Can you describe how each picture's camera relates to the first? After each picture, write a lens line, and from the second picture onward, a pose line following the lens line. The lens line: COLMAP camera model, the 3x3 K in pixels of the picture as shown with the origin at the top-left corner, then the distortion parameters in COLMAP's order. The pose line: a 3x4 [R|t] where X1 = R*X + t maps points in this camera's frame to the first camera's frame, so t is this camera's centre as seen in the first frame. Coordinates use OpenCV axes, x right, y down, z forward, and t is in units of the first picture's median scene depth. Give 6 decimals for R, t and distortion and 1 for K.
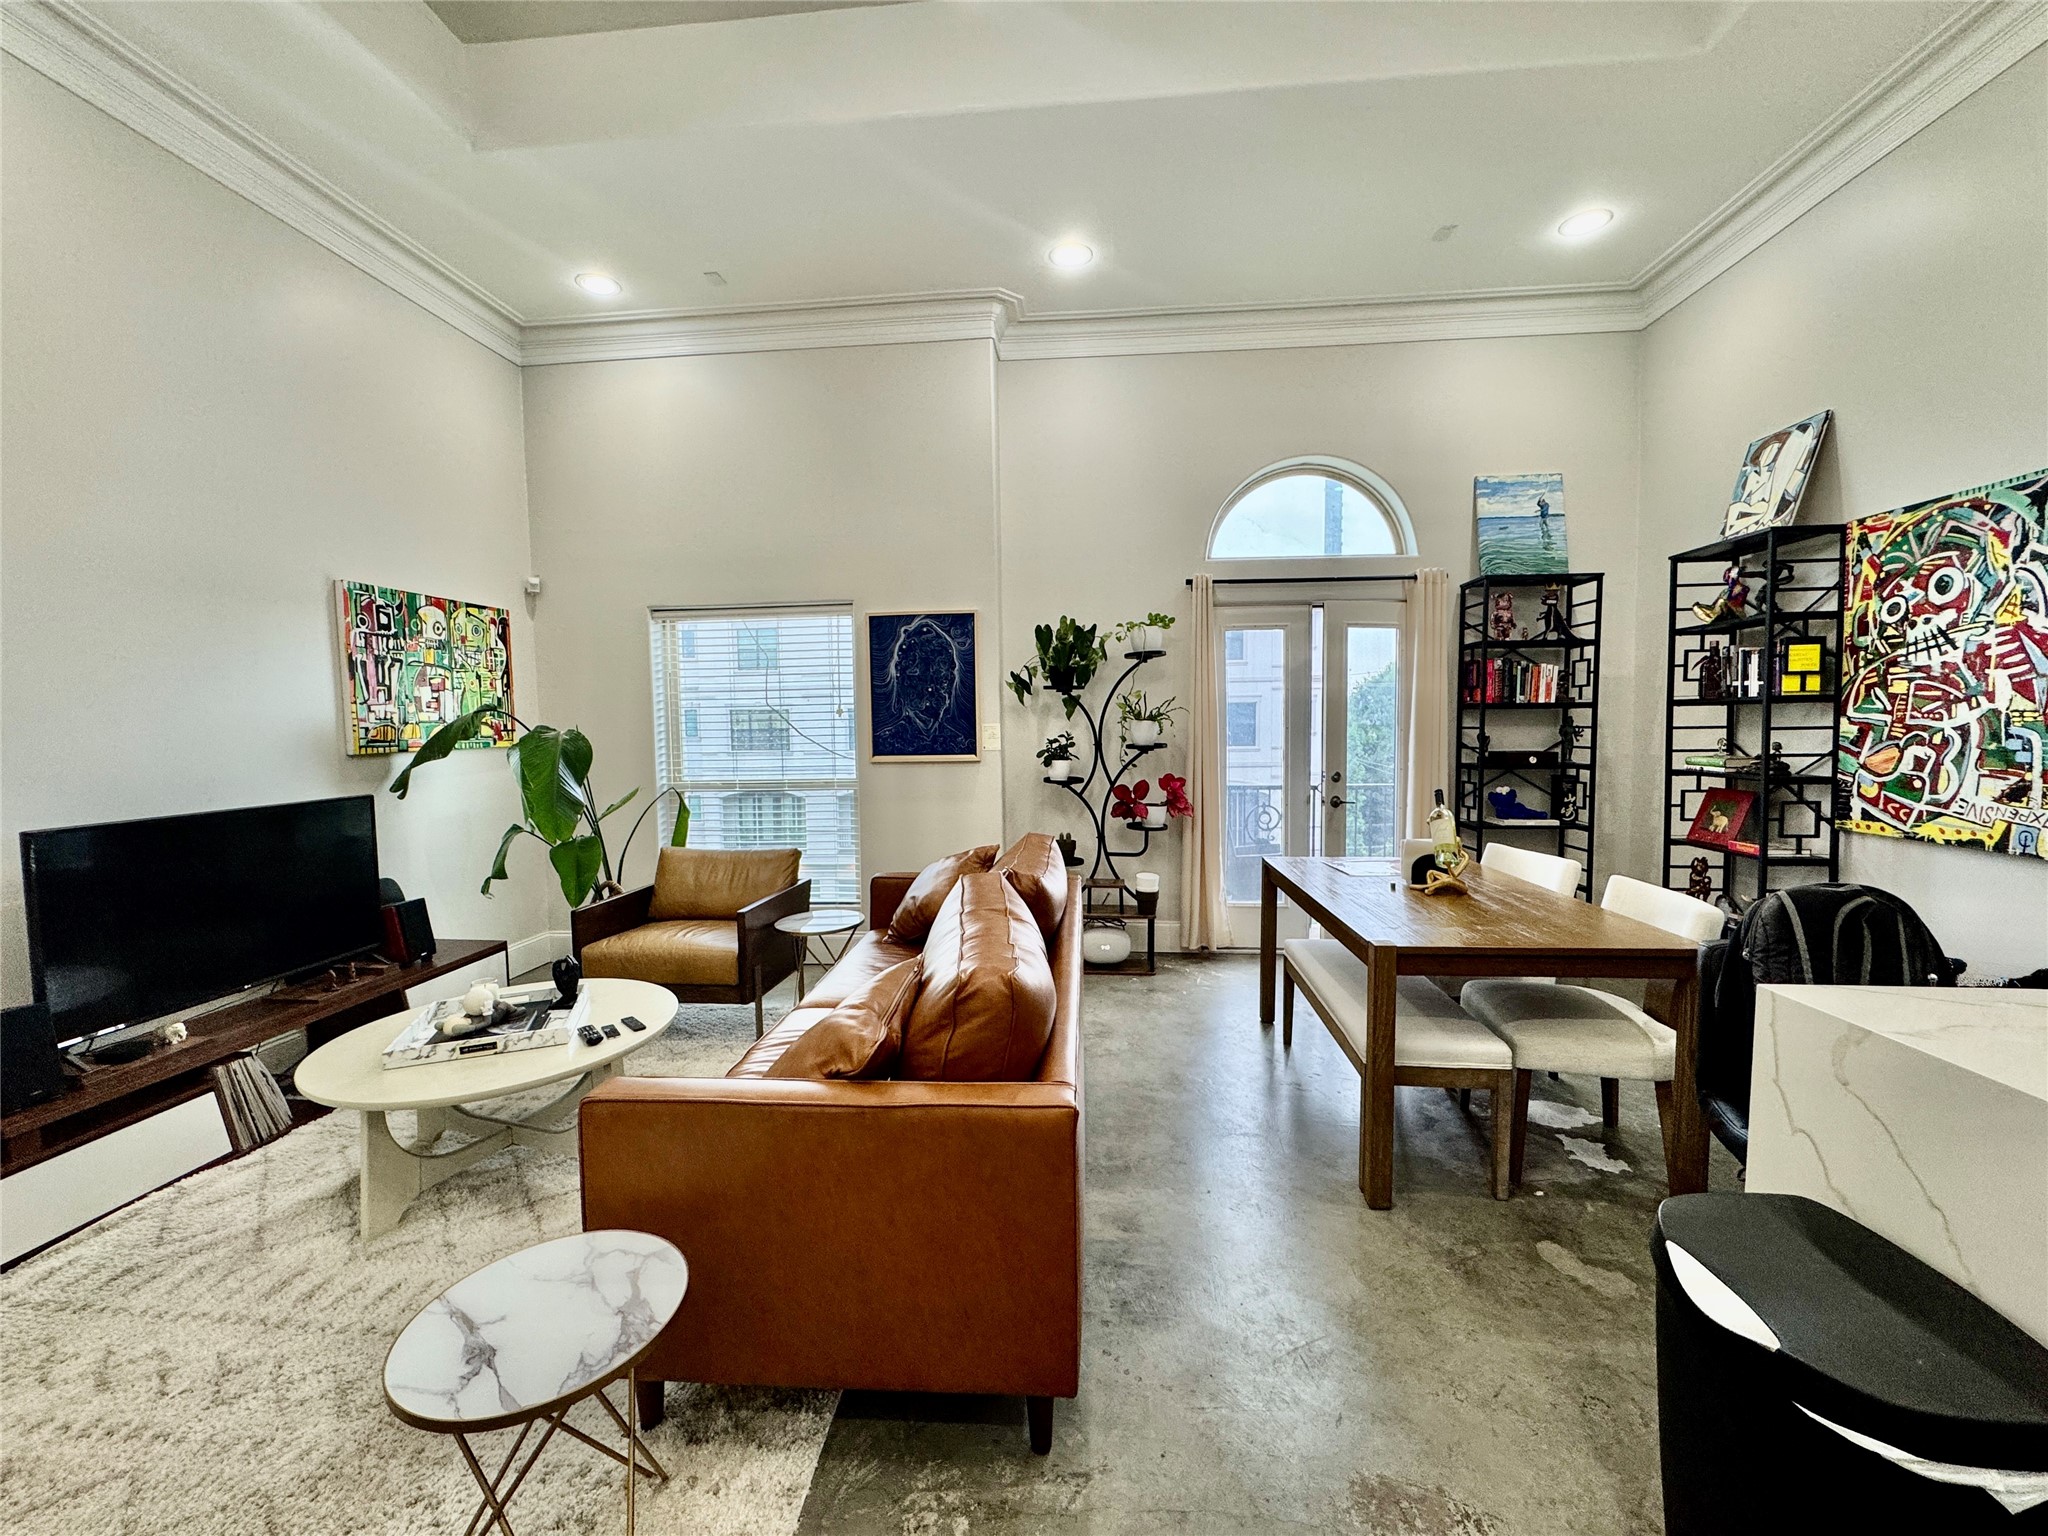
lens RADIAL K [[815.8, 0, 1023.6], [0, 815.8, 772.0], [0, 0, 1]] dist [-0.001697, -0.000028]
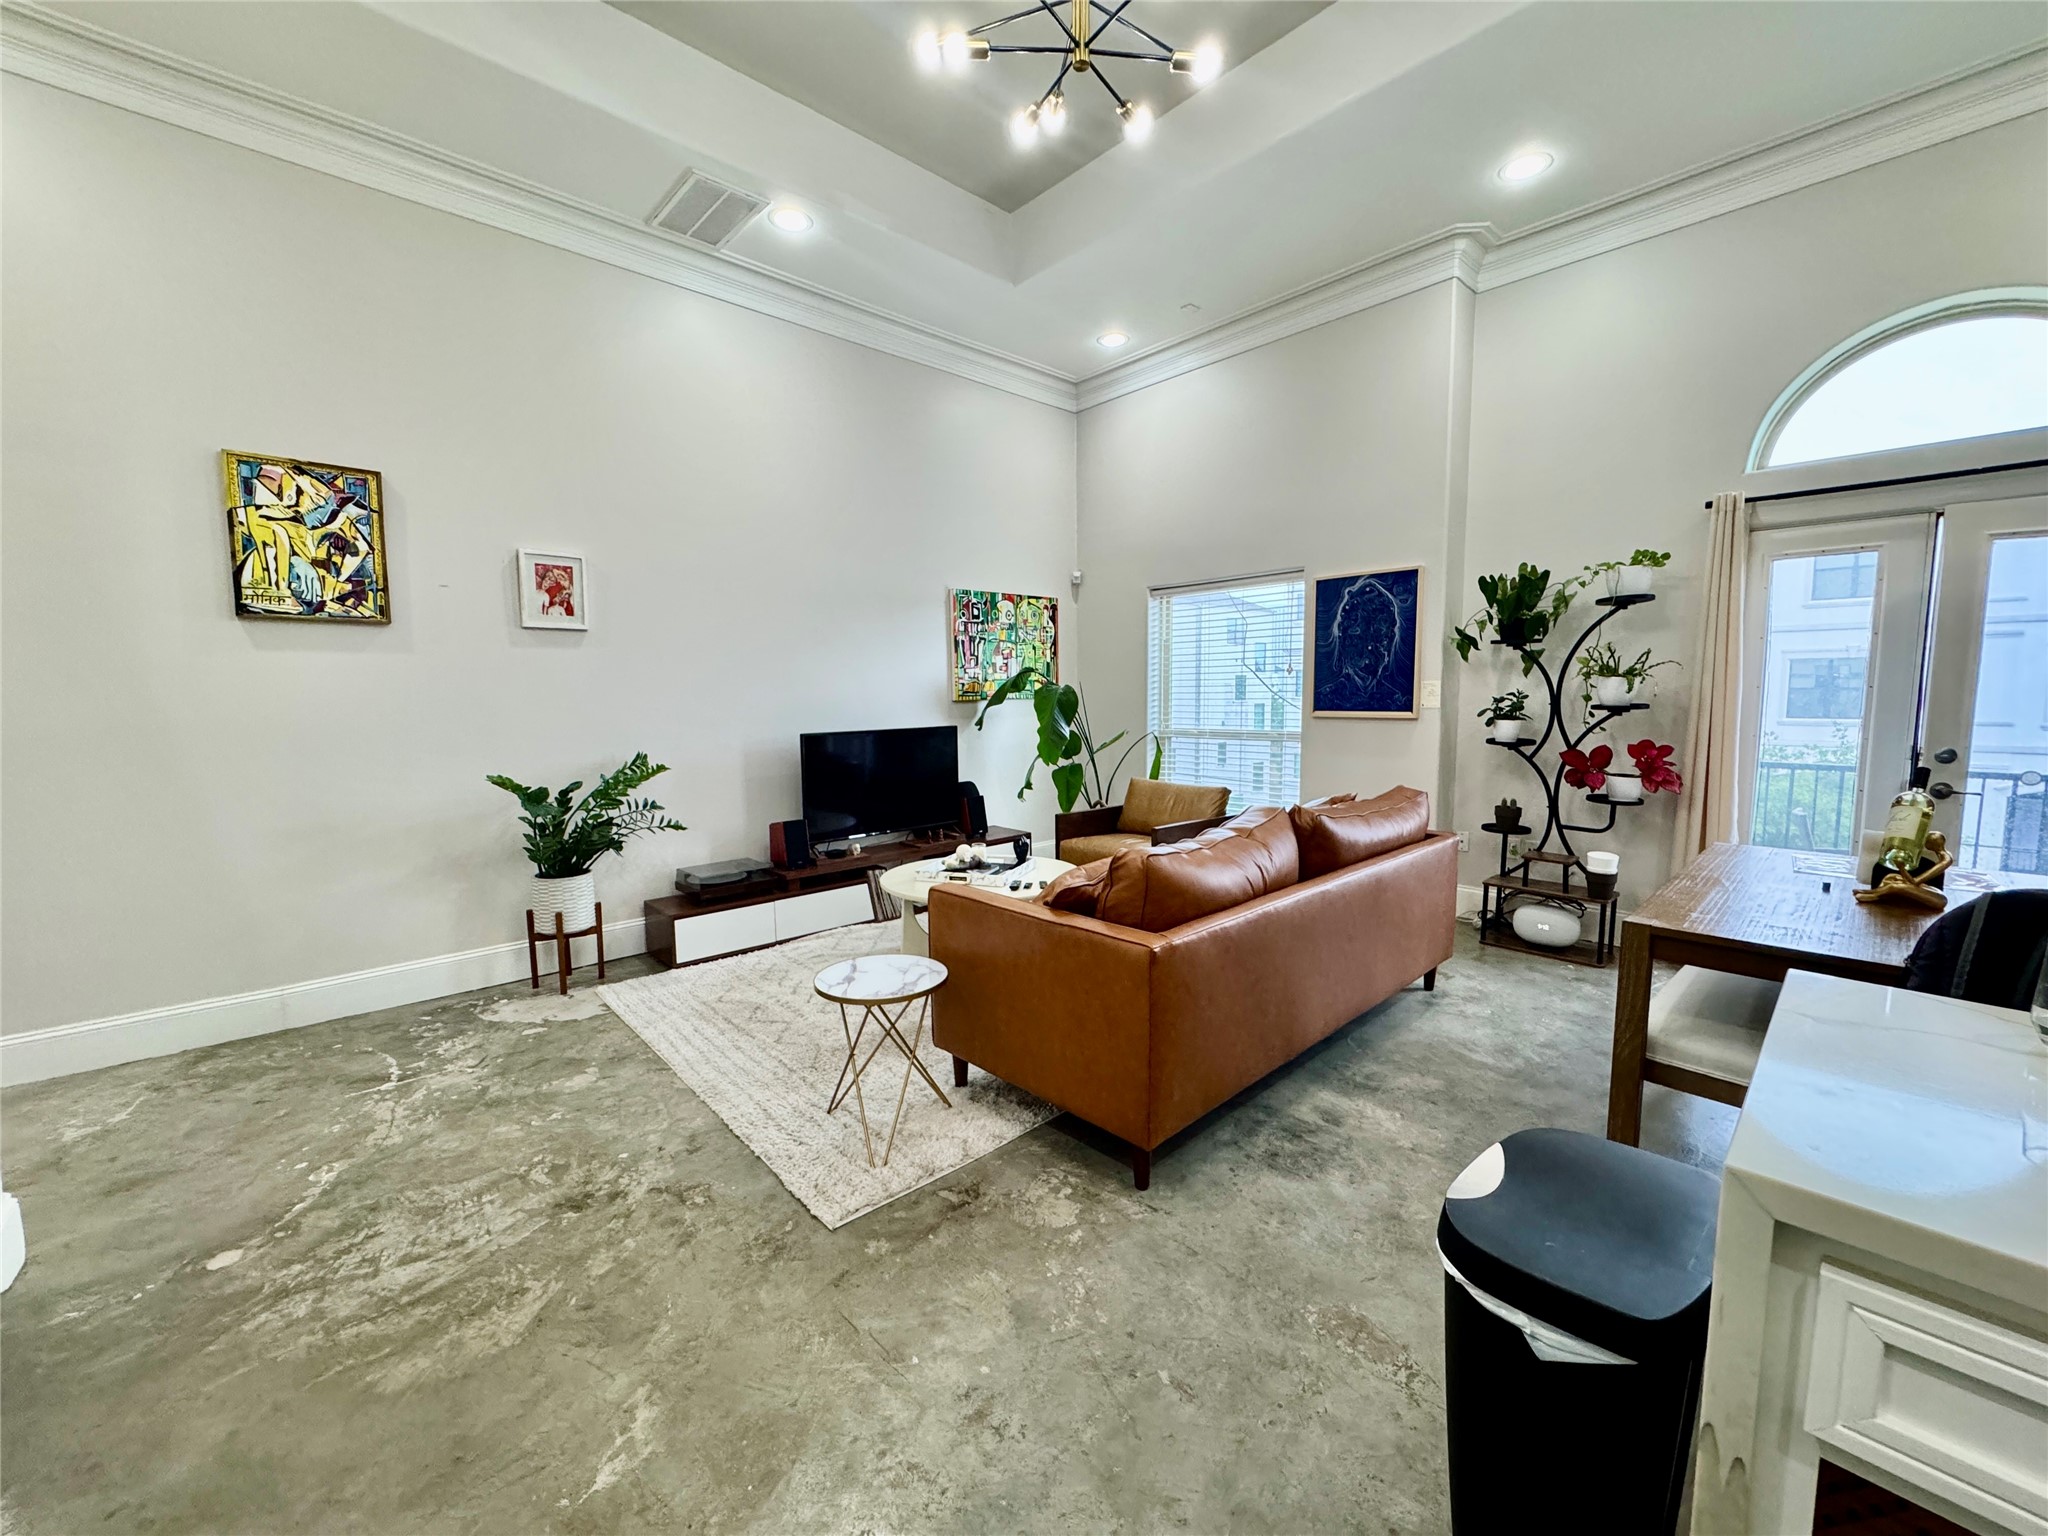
lens RADIAL K [[815.8, 0, 1023.6], [0, 815.8, 772.0], [0, 0, 1]] dist [-0.001697, -0.000028]
pose [[0.740221, 0.073383, -0.668348, 0.269703], [-0.041551, 0.997119, 0.063462, 0.008755], [0.671079, -0.019206, 0.741137, -0.063435]]
